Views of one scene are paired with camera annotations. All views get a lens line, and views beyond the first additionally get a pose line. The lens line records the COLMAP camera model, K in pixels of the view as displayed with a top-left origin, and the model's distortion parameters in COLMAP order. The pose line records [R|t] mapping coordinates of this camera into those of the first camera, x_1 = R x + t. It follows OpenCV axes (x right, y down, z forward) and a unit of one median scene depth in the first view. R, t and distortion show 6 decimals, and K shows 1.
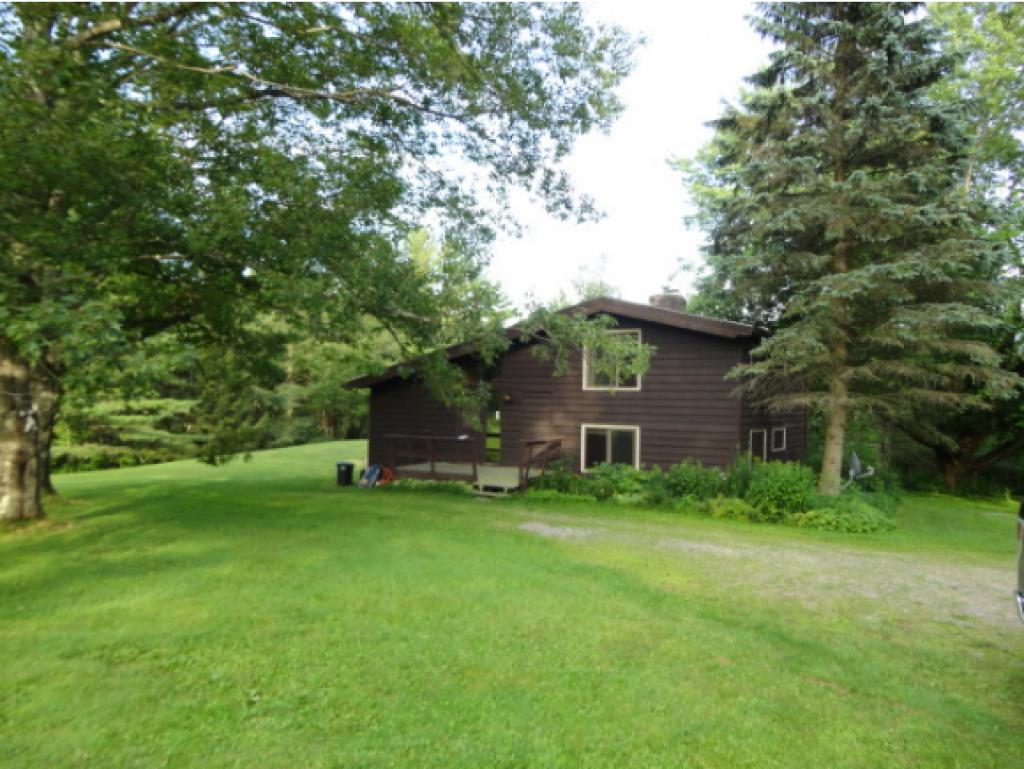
lens RADIAL K [[746.9, 0, 512.3], [0, 746.9, 386.8], [0, 0, 1]] dist [-0.008328, 0.019650]
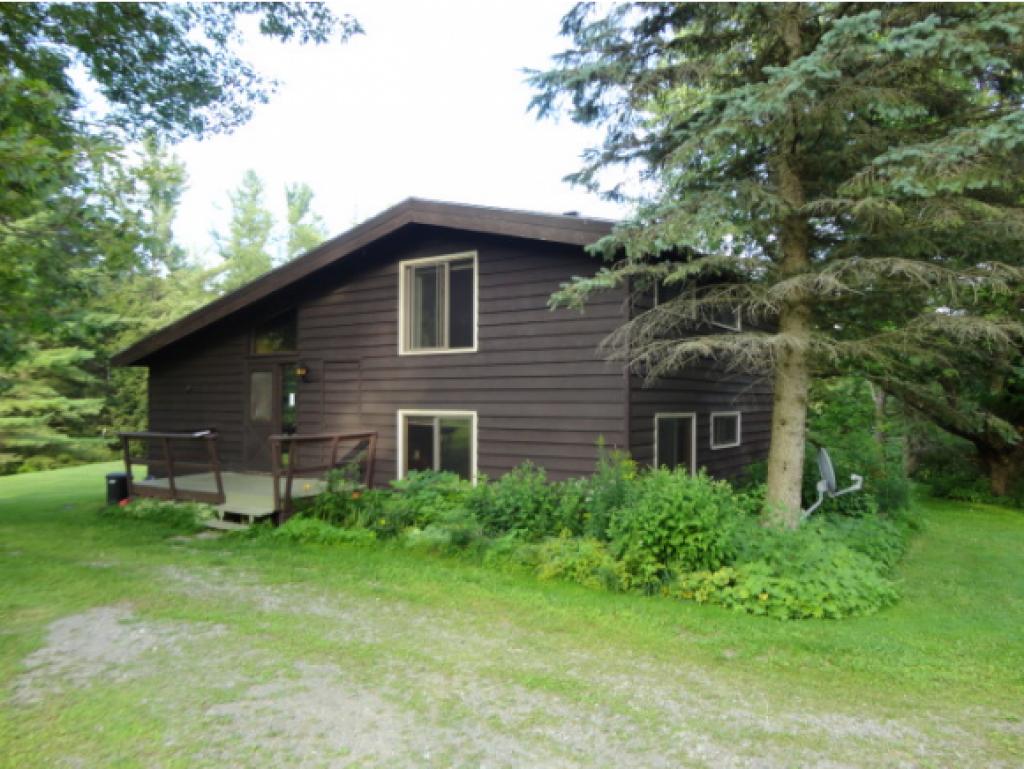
lens RADIAL K [[746.9, 0, 512.1], [0, 746.9, 383.5], [0, 0, 1]] dist [-0.008328, 0.019650]
pose [[0.999157, -0.018682, -0.036548, 0.222738], [0.018538, 0.999819, -0.004283, 0.034190], [0.036621, 0.003602, 0.999323, 0.397157]]
